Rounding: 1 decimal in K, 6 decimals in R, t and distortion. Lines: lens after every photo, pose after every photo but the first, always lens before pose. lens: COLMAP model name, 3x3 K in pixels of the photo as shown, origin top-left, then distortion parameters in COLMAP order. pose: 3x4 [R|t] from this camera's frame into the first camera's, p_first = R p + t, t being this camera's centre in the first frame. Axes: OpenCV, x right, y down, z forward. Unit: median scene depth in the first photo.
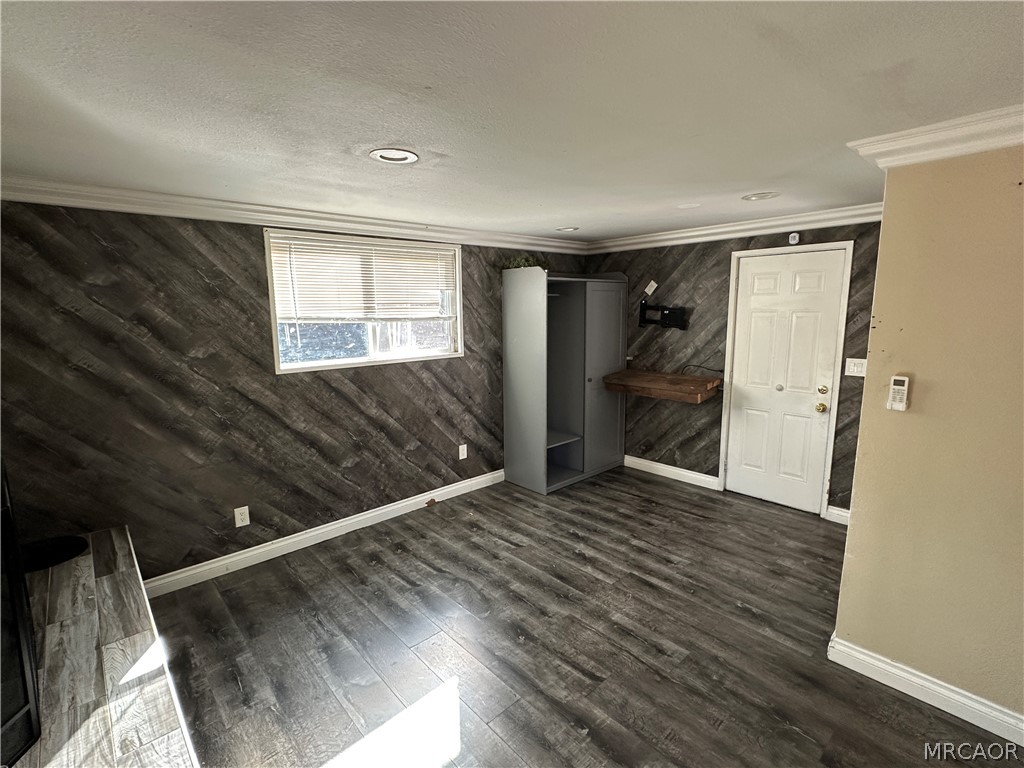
lens RADIAL K [[485.4, 0, 512.8], [0, 485.4, 380.3], [0, 0, 1]] dist [-0.000875, 0.000273]
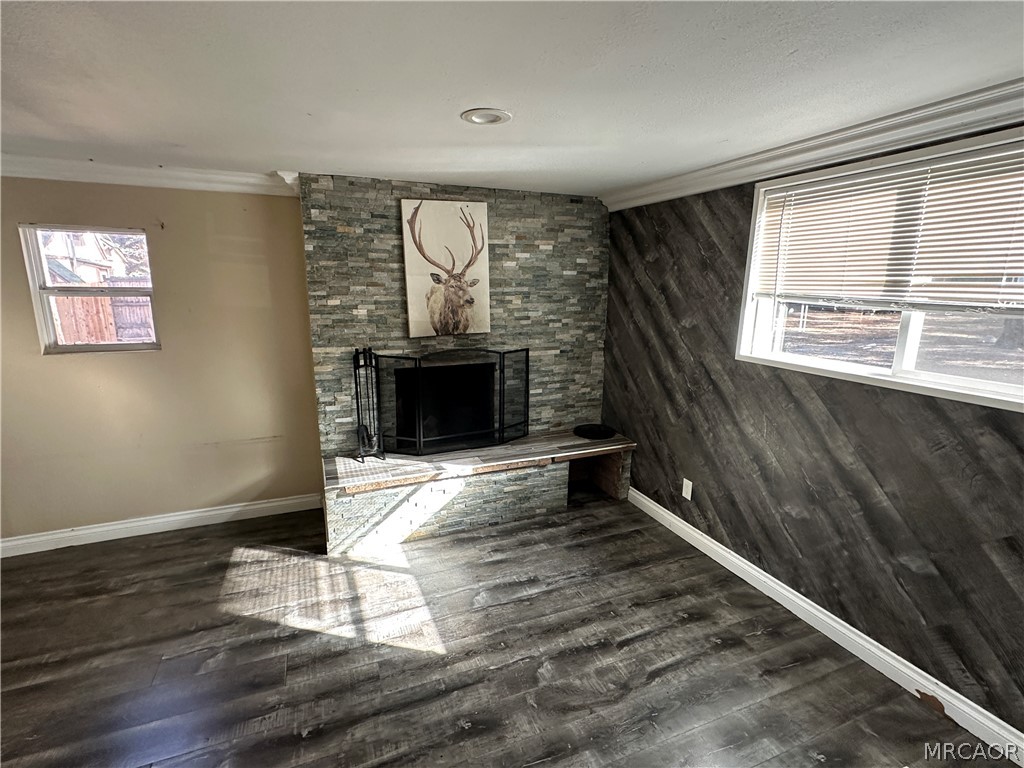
lens RADIAL K [[485.4, 0, 512.9], [0, 485.4, 384.4], [0, 0, 1]] dist [-0.000875, 0.000273]
pose [[-0.342095, 0.202457, -0.917596, 0.472012], [-0.149261, 0.952407, 0.265784, -0.148184], [0.927735, 0.227885, -0.295595, 0.958668]]
